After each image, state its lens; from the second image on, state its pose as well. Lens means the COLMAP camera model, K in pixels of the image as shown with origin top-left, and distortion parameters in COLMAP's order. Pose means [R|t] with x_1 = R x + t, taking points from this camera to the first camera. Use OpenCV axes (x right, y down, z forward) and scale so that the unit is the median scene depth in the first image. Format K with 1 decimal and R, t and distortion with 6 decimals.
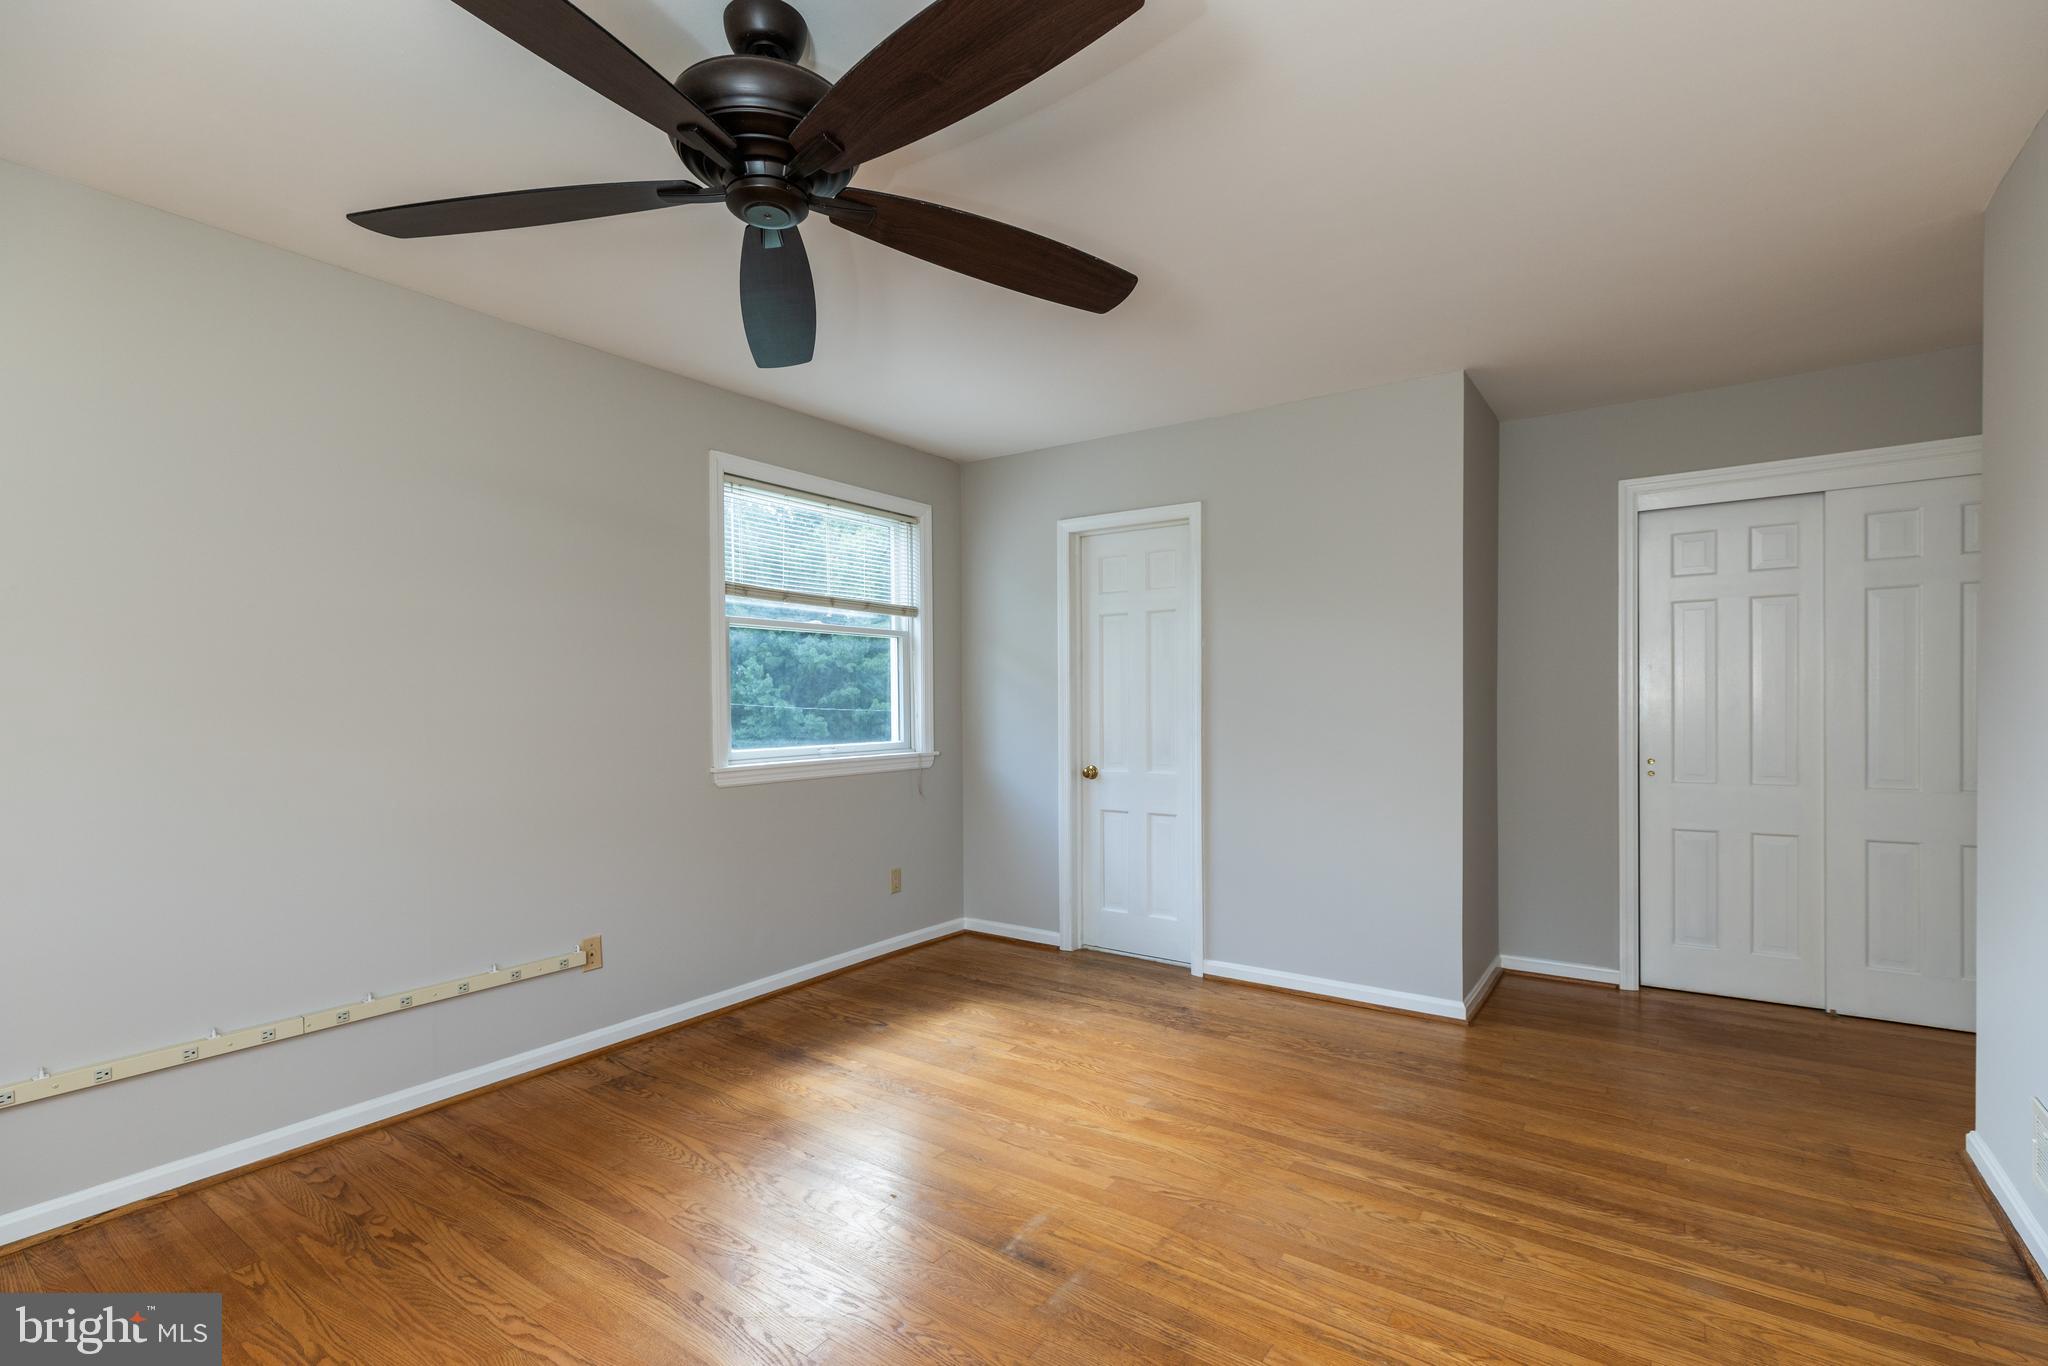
lens RADIAL K [[940.4, 0, 1004.9], [0, 940.4, 707.8], [0, 0, 1]] dist [-0.000873, -0.000337]
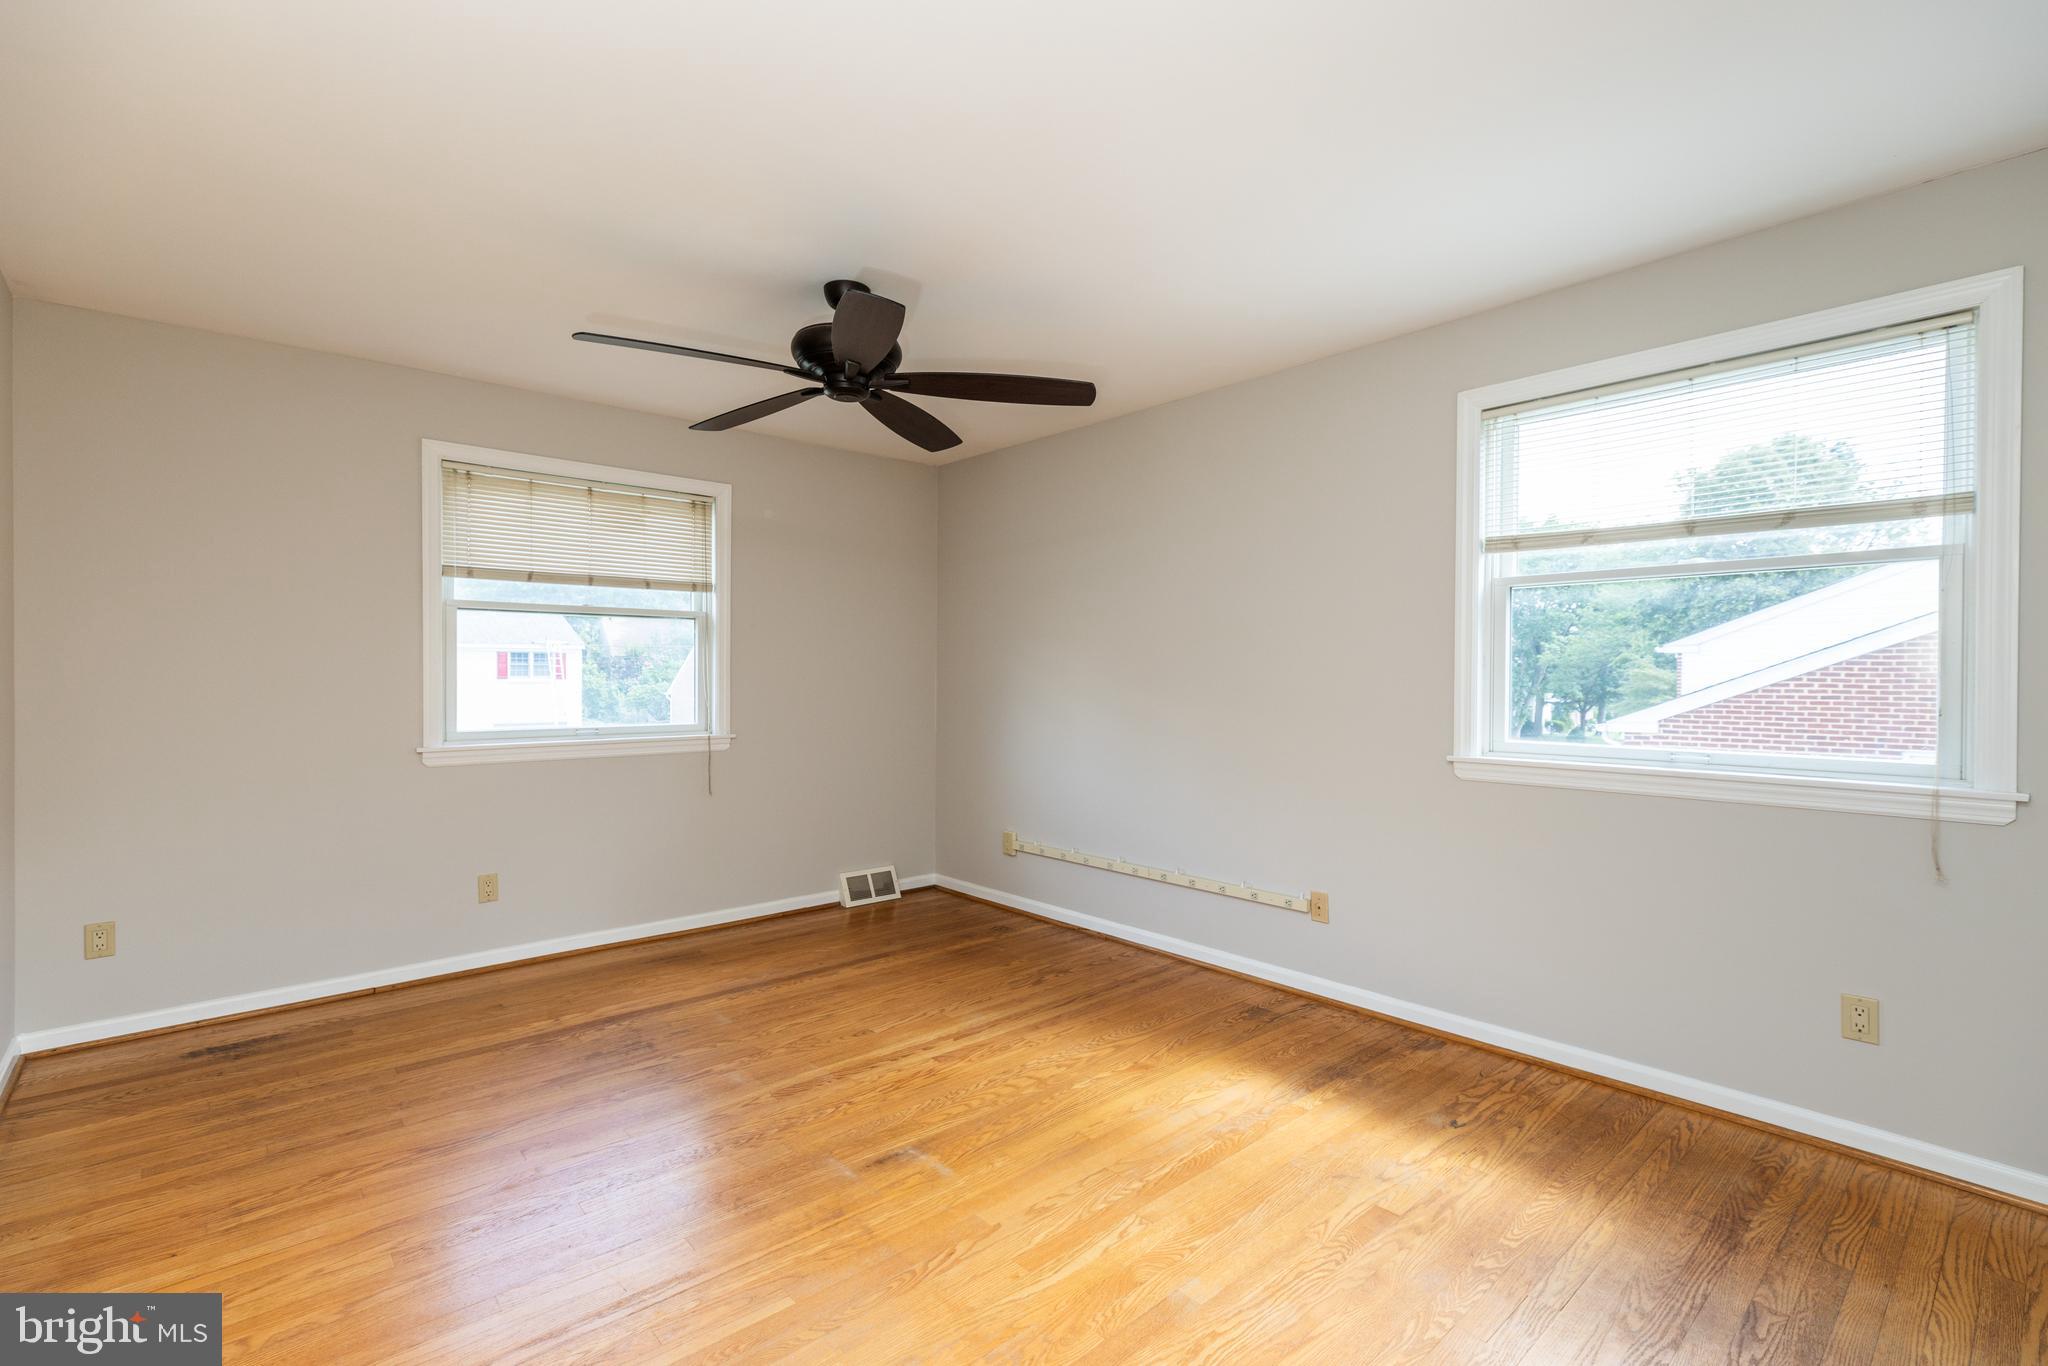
lens RADIAL K [[969.5, 0, 1033.3], [0, 969.5, 681.0], [0, 0, 1]] dist [0.001288, 0.000062]
pose [[-0.241501, 0.008102, -0.970367, 0.768058], [-0.011479, 0.999871, 0.011206, -0.013542], [0.970333, 0.013845, -0.241377, 0.975128]]
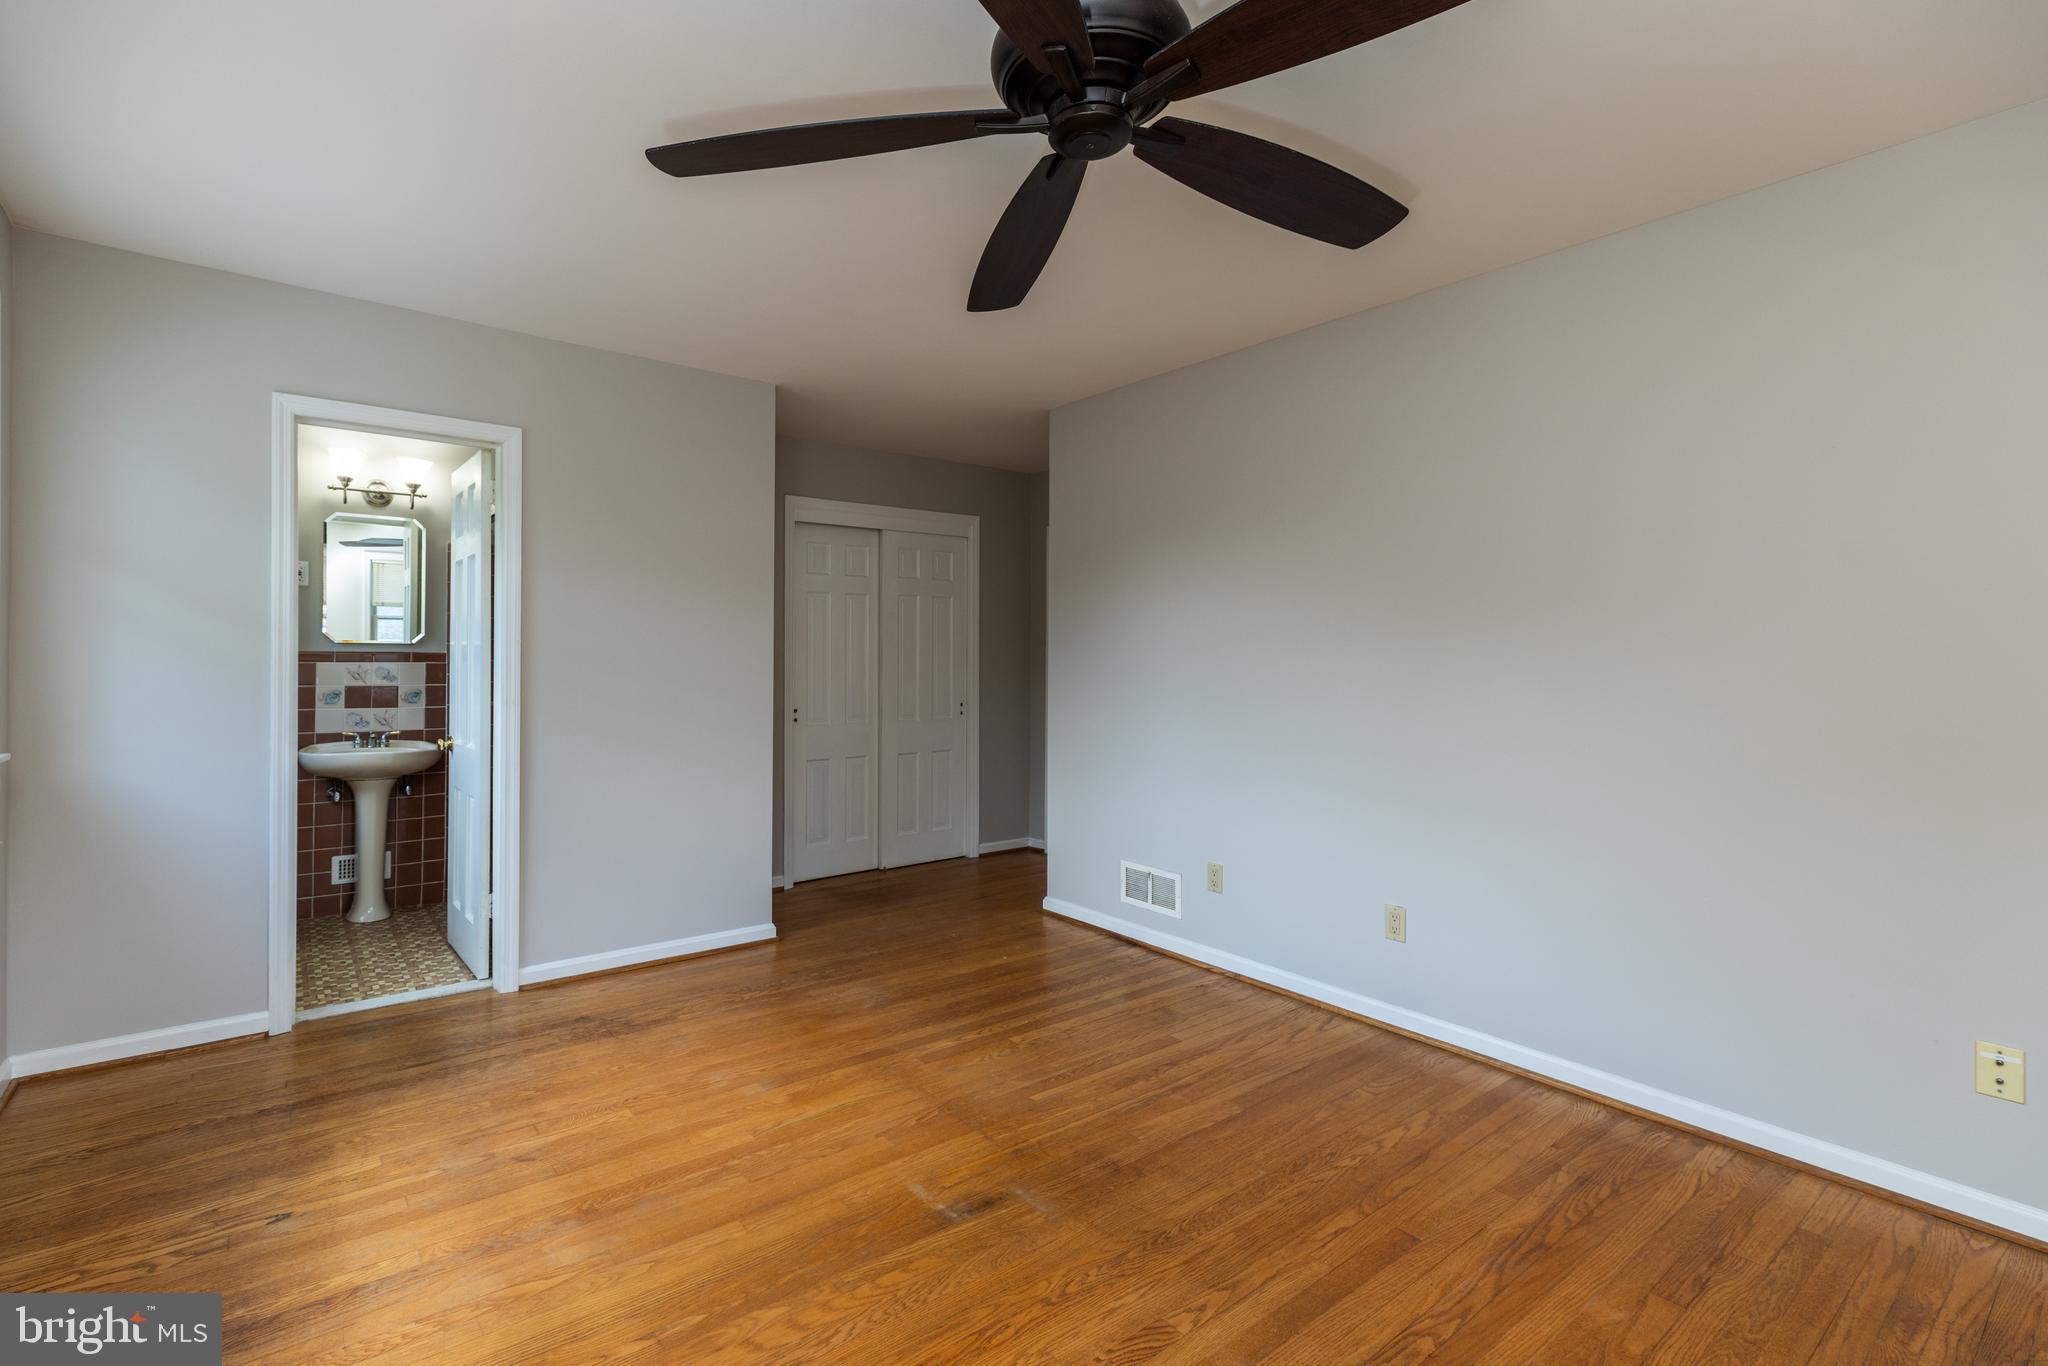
lens RADIAL K [[920.4, 0, 1020.6], [0, 920.4, 665.9], [0, 0, 1]] dist [-0.000297, -0.000503]
pose [[0.274819, 0.001488, 0.961495, -0.629947], [0.000165, 0.999999, -0.001595, -0.007484], [-0.961496, 0.000597, 0.274818, 0.452354]]
